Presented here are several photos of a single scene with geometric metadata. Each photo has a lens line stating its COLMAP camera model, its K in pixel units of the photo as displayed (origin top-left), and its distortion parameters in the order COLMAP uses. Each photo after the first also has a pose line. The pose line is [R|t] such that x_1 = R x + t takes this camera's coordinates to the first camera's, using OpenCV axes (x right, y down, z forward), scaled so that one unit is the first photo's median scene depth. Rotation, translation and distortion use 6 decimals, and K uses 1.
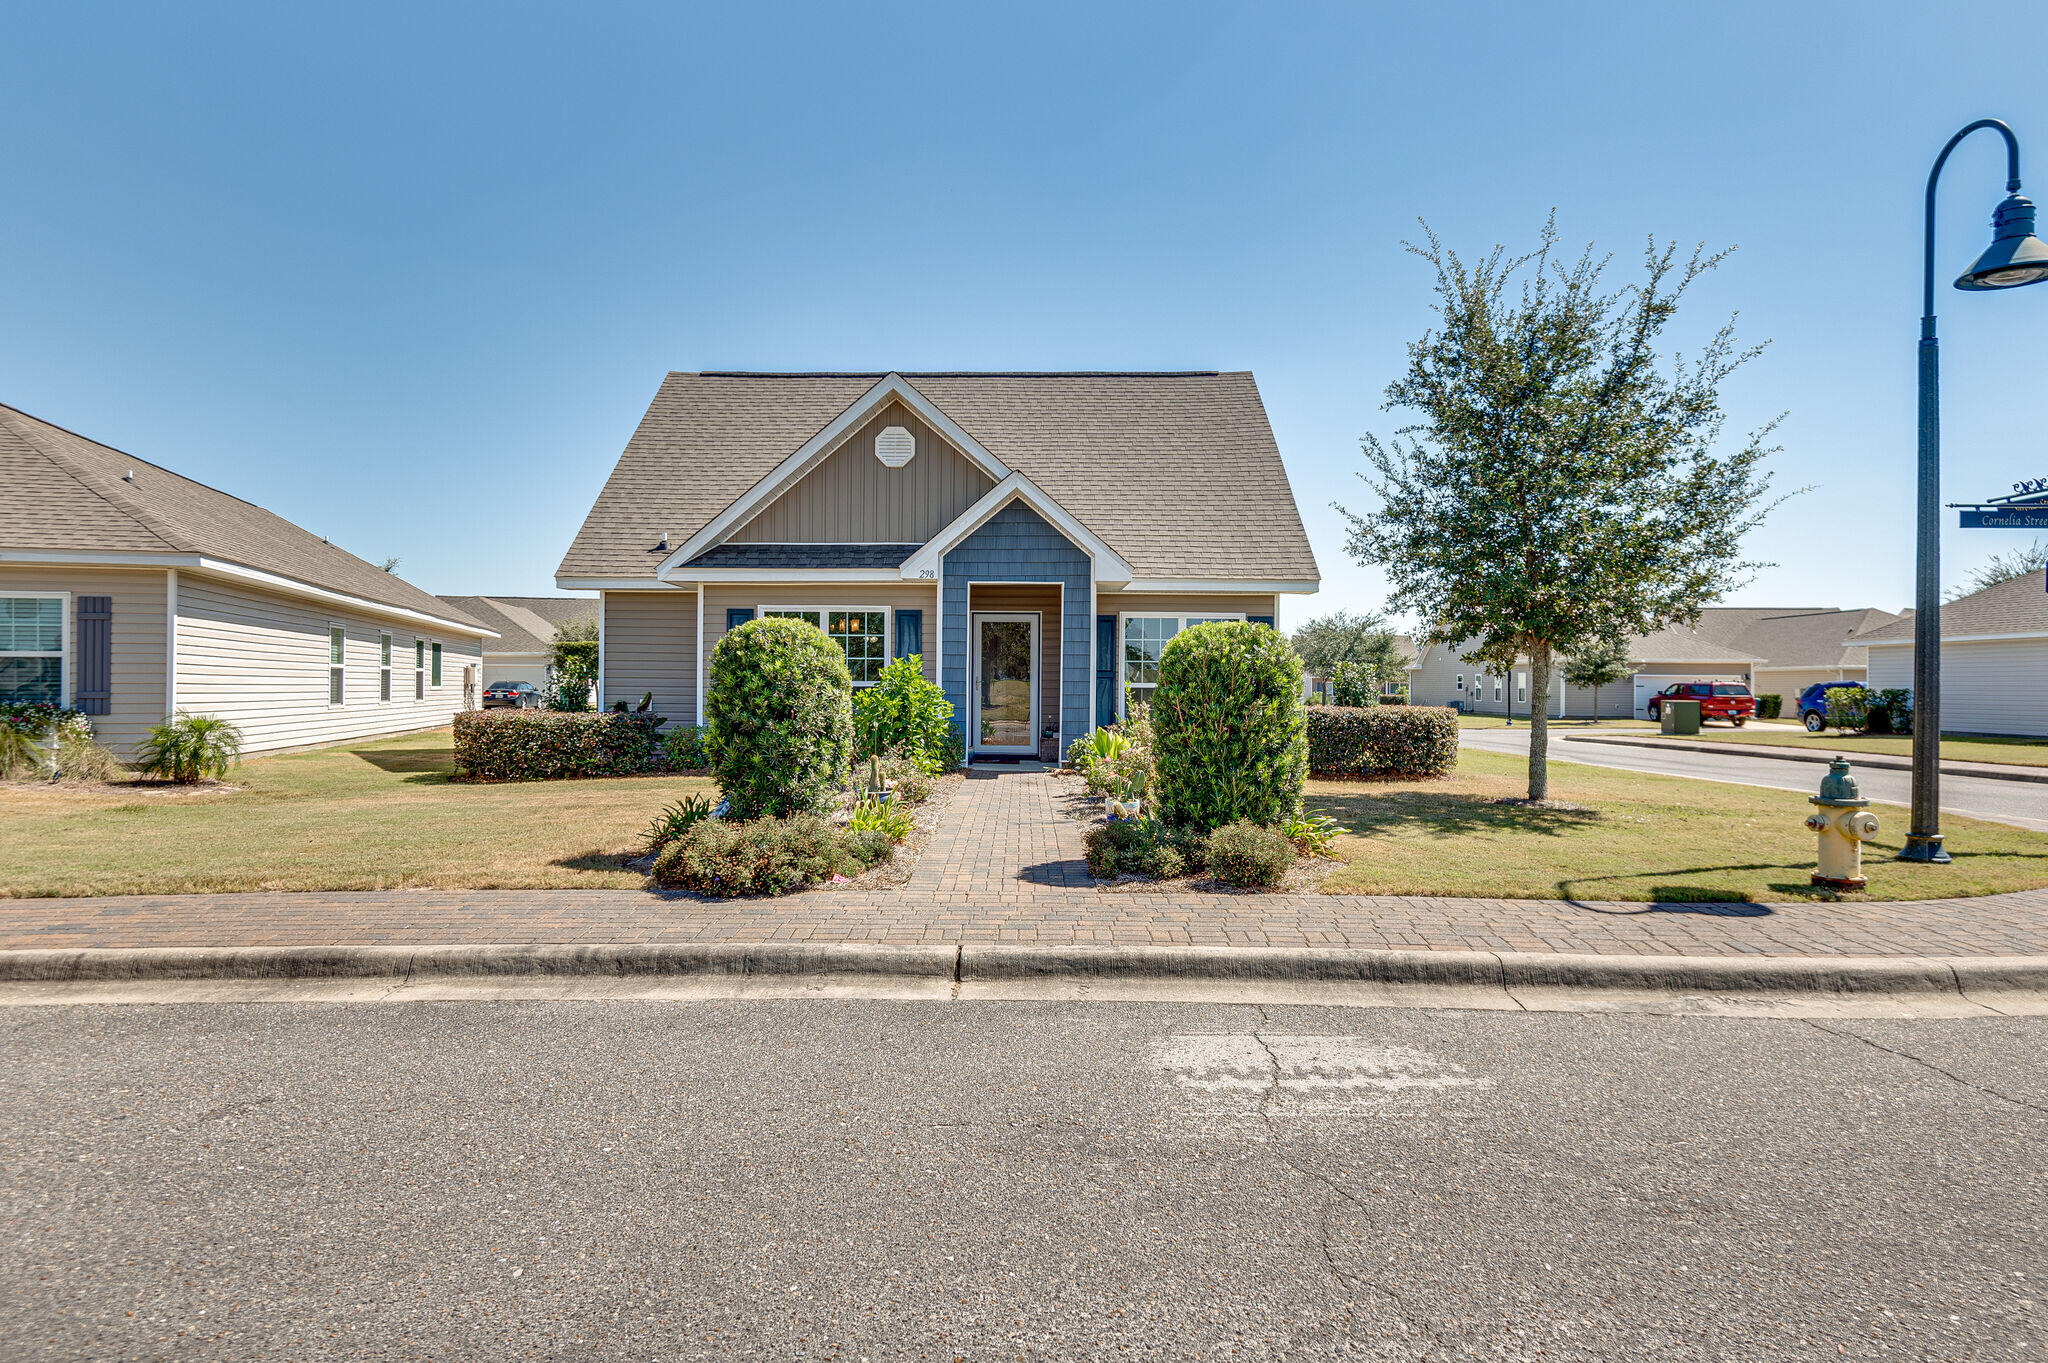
lens RADIAL K [[1141.8, 0, 1010.5], [0, 1141.8, 683.6], [0, 0, 1]] dist [0.024730, -0.049173]
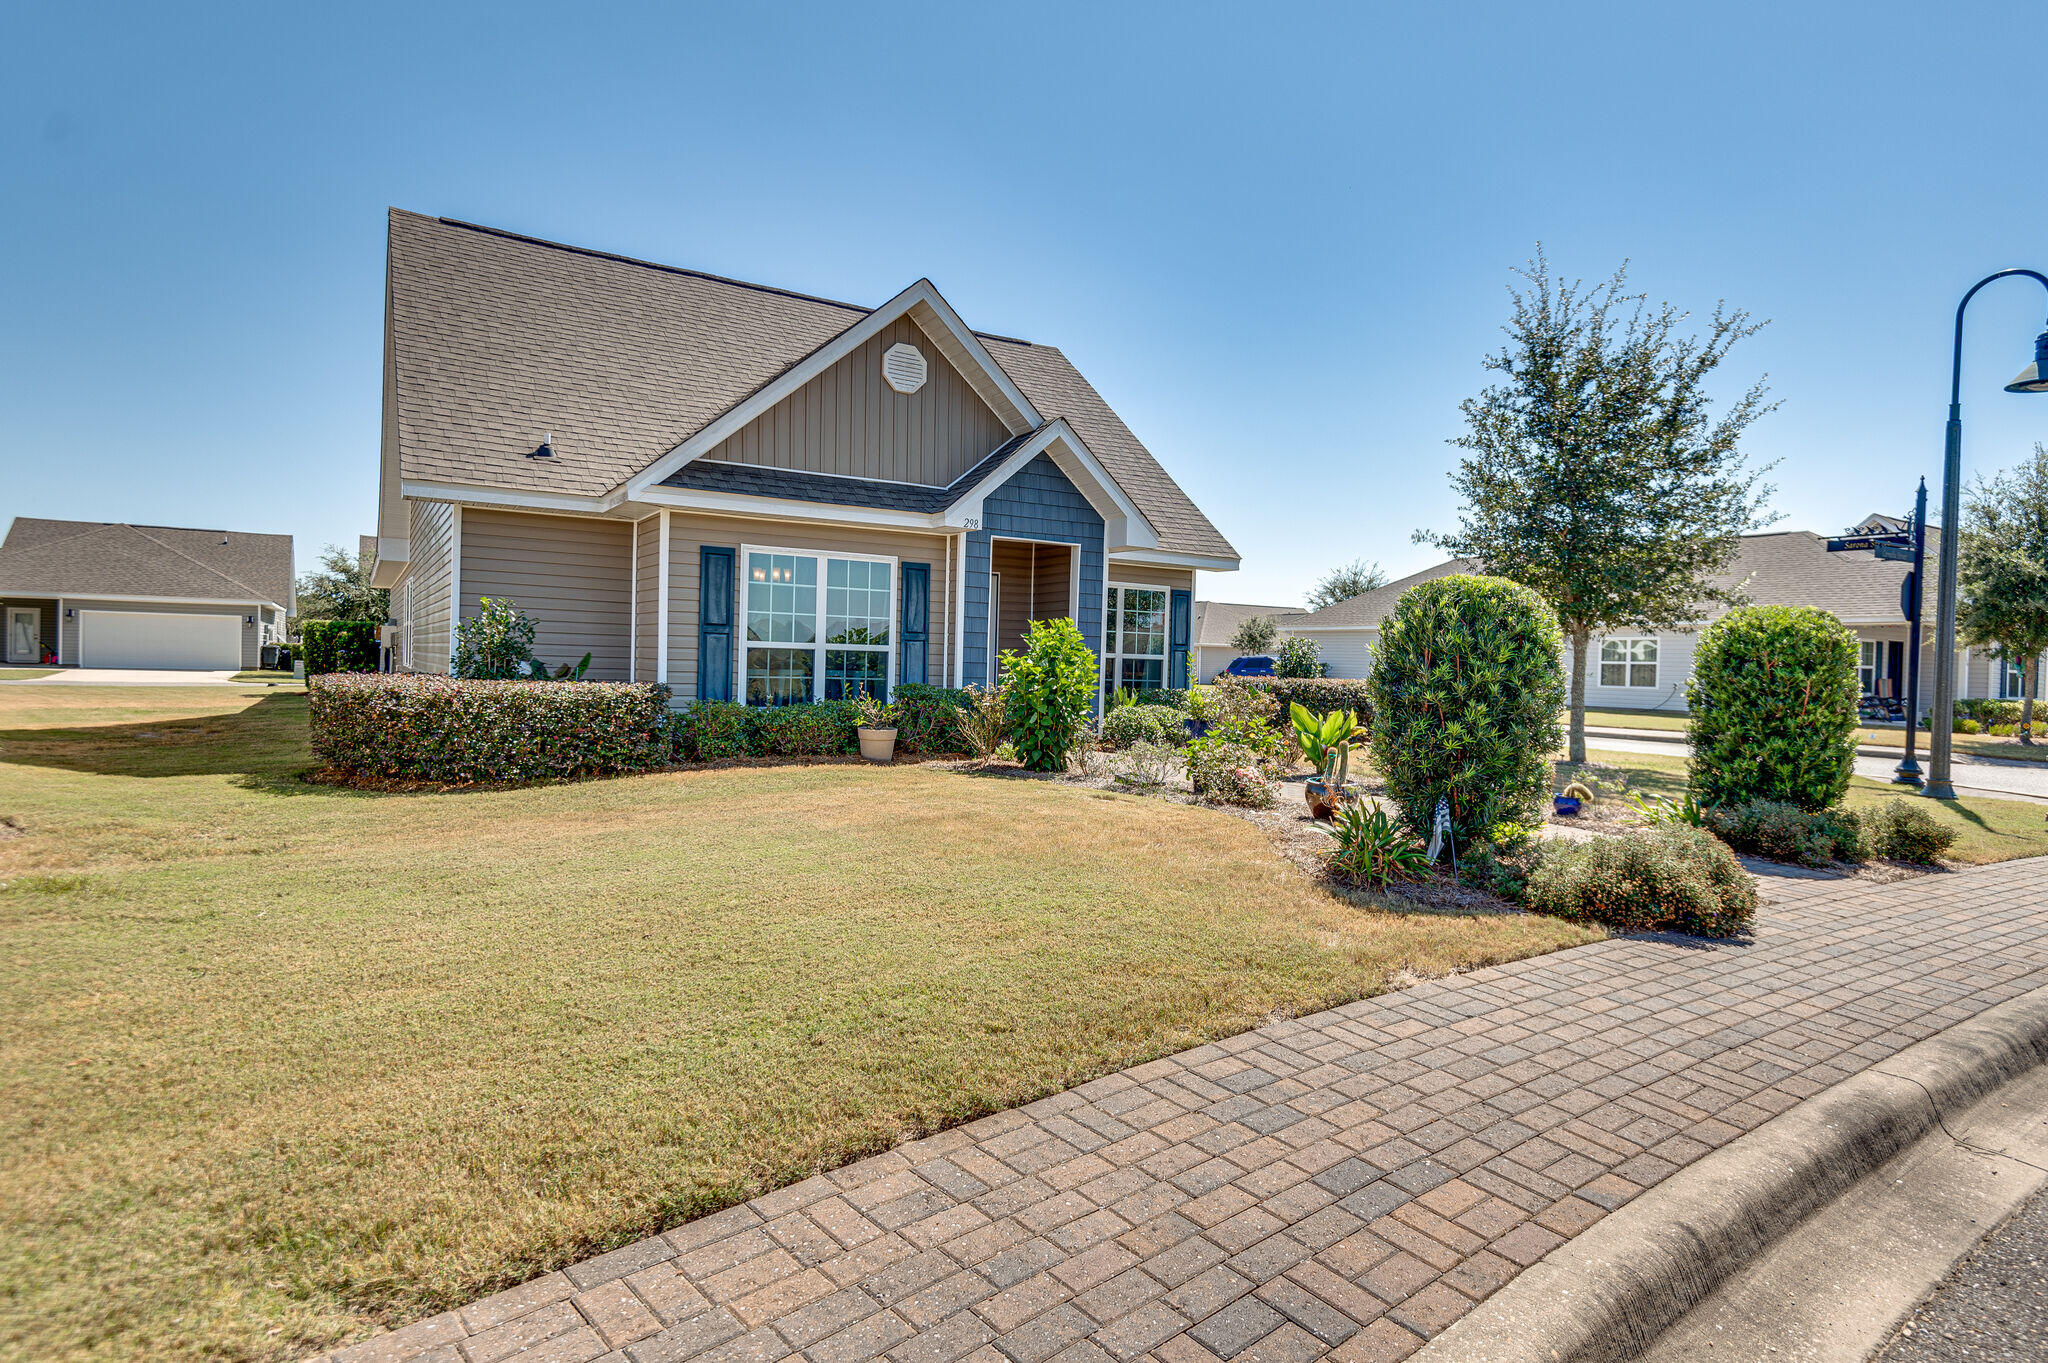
lens RADIAL K [[1062.8, 0, 1024.0], [0, 1062.8, 681.5], [0, 0, 1]] dist [0.033295, -0.037772]
pose [[0.839913, 0.004434, 0.542703, -0.464248], [-0.022023, 0.999421, 0.025918, 0.002245], [-0.542274, -0.033721, 0.839525, 0.287477]]
